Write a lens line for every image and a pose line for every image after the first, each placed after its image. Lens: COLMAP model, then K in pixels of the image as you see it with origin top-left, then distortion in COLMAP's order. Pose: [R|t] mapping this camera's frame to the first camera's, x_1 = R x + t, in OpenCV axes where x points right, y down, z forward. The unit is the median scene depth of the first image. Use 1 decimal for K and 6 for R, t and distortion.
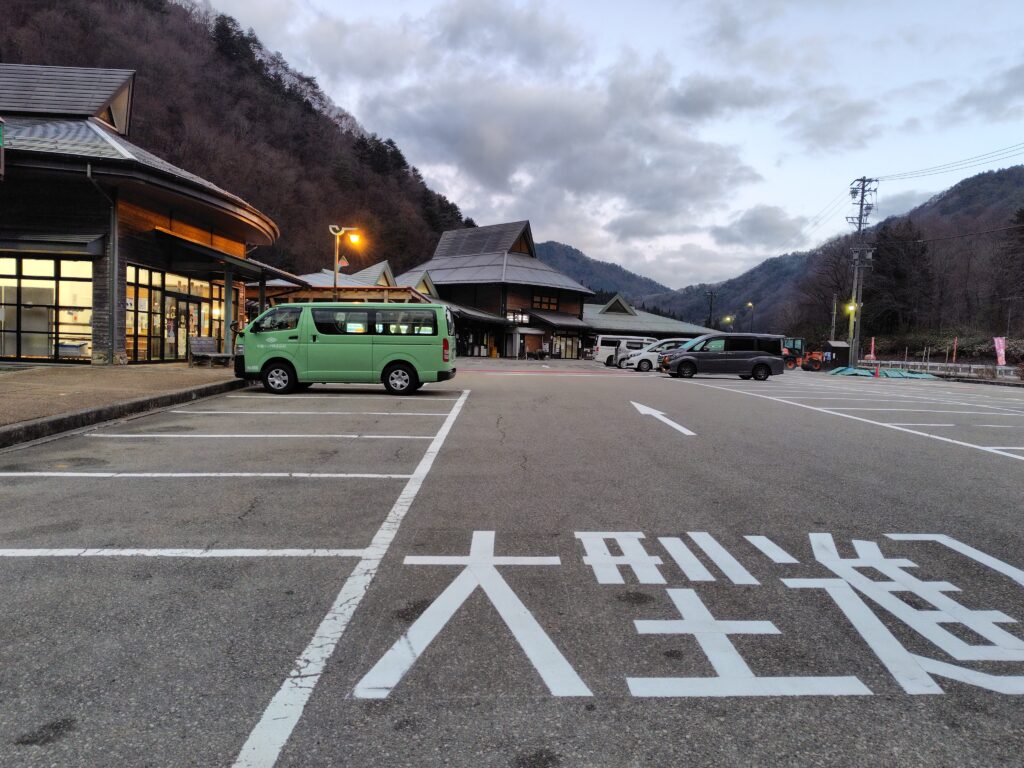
lens RADIAL K [[740.9, 0, 512.0], [0, 740.9, 384.0], [0, 0, 1]] dist [0.074742, -0.100646]
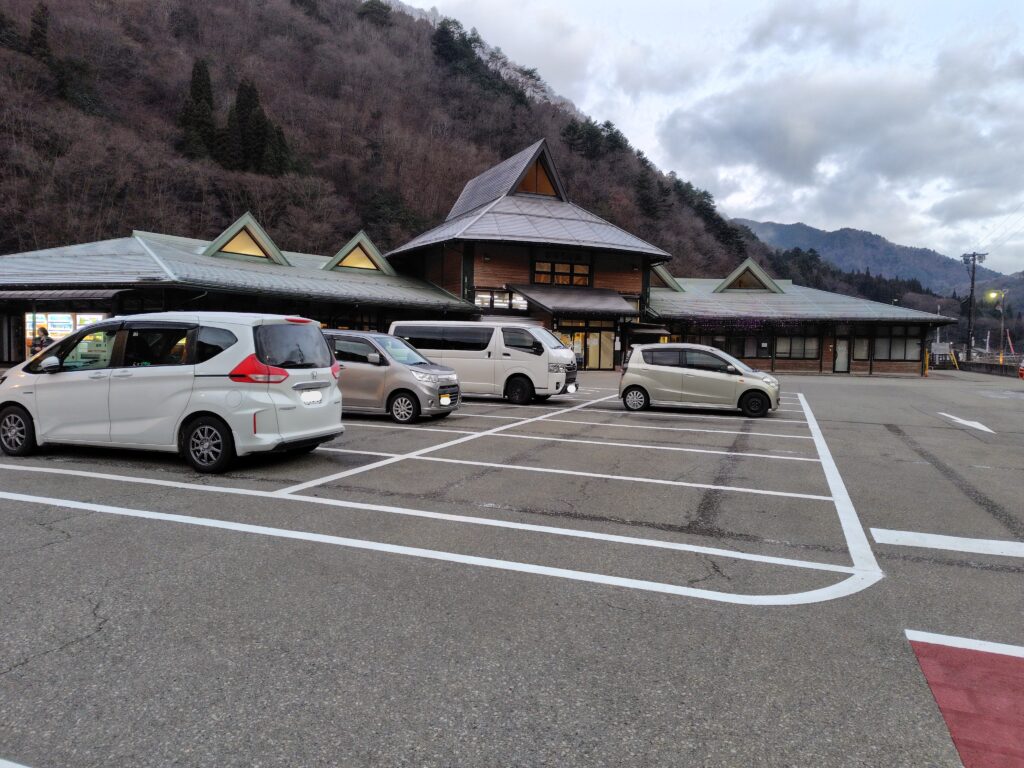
lens RADIAL K [[740.9, 0, 512.0], [0, 740.9, 384.0], [0, 0, 1]] dist [0.074742, -0.100646]
pose [[0.930836, -0.001968, -0.365431, 0.063884], [0.000052, 0.999986, -0.005255, -0.005900], [0.365436, 0.004872, 0.930824, 0.129795]]
